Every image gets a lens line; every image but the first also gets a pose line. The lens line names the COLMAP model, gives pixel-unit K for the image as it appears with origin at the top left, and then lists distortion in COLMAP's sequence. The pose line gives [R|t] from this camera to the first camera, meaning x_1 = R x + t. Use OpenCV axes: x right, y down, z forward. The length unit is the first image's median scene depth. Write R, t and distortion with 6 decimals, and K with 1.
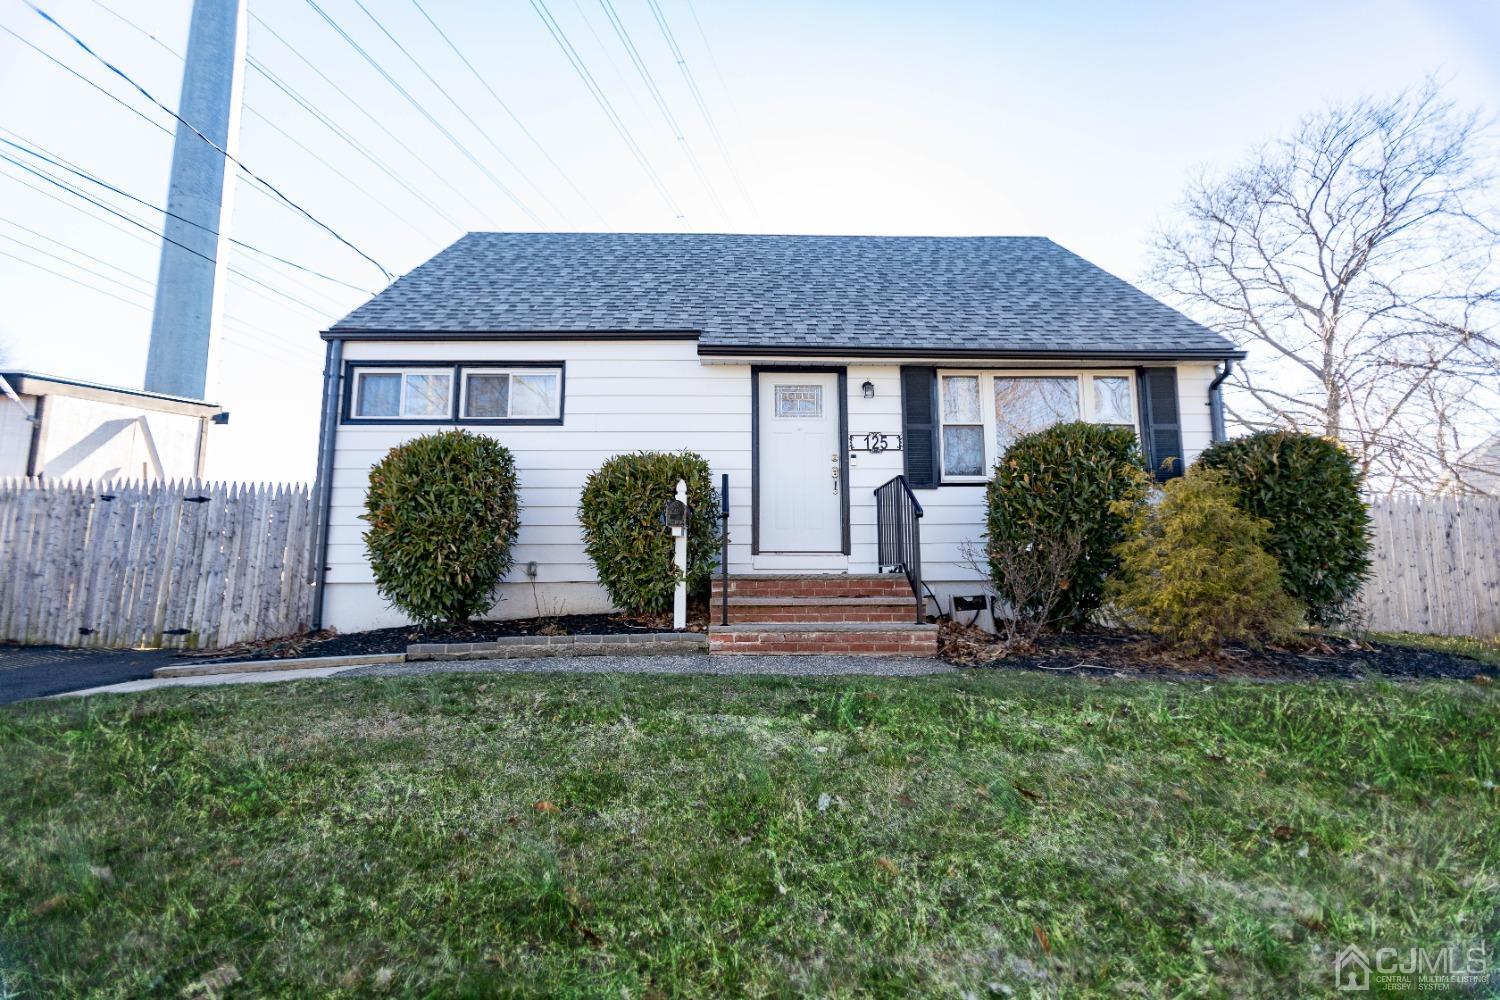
lens RADIAL K [[664.6, 0, 776.6], [0, 664.6, 492.7], [0, 0, 1]] dist [-0.021288, 0.009448]
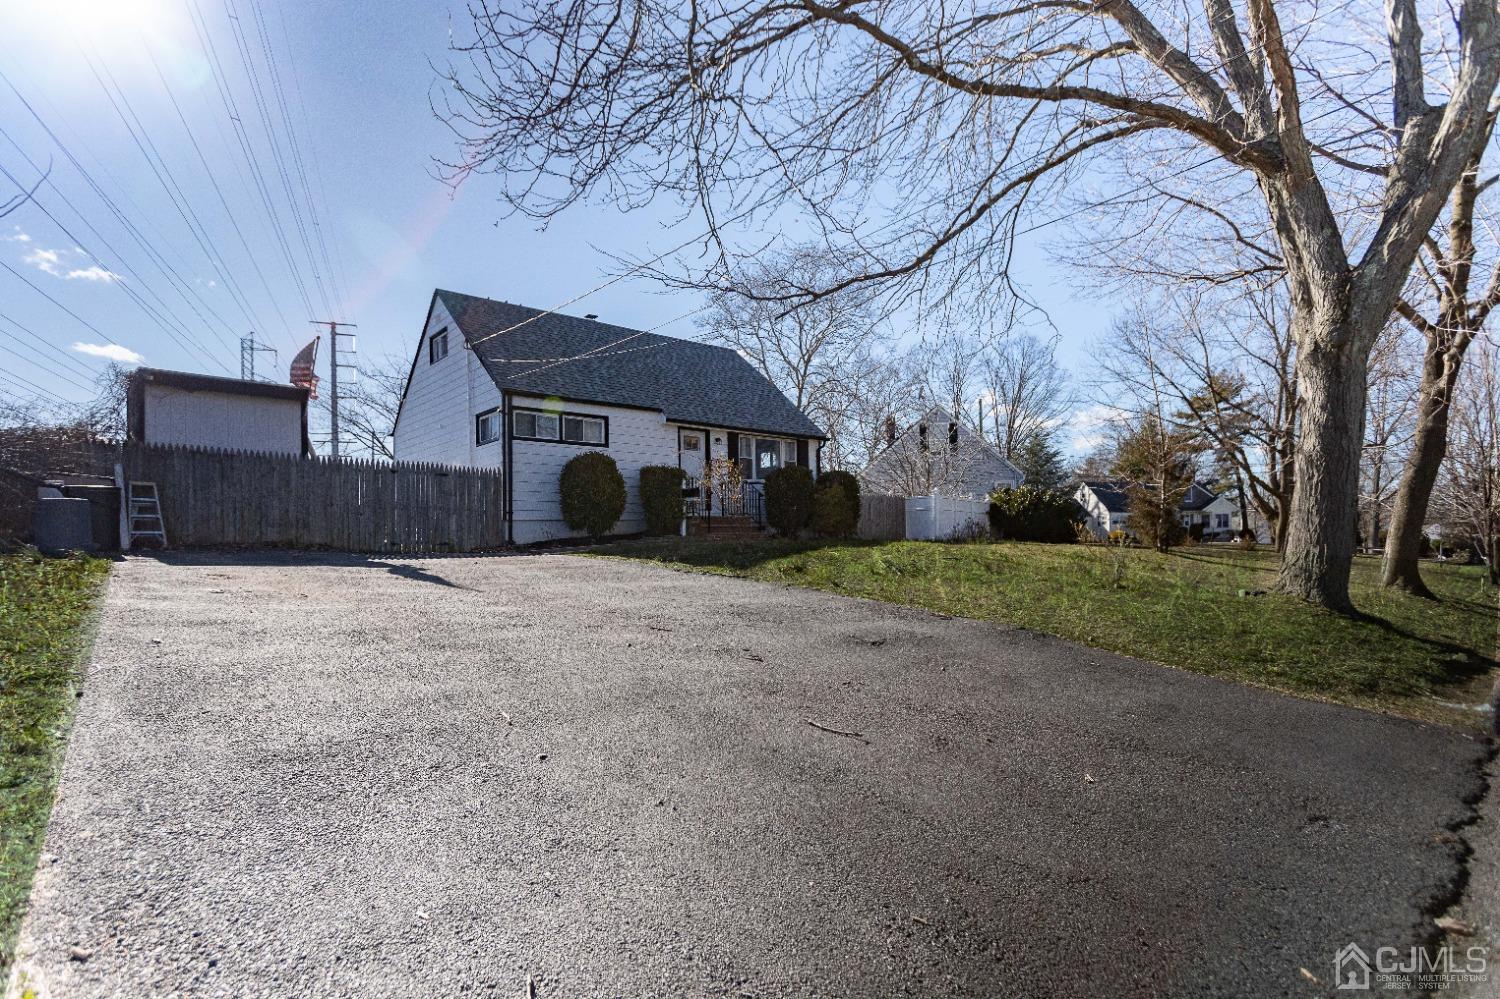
lens RADIAL K [[664.6, 0, 776.6], [0, 664.6, 492.2], [0, 0, 1]] dist [-0.021288, 0.009448]
pose [[0.749802, 0.037165, 0.660618, -1.267607], [-0.067189, 0.997537, 0.020140, -0.034991], [-0.658242, -0.059487, 0.750452, -0.934954]]
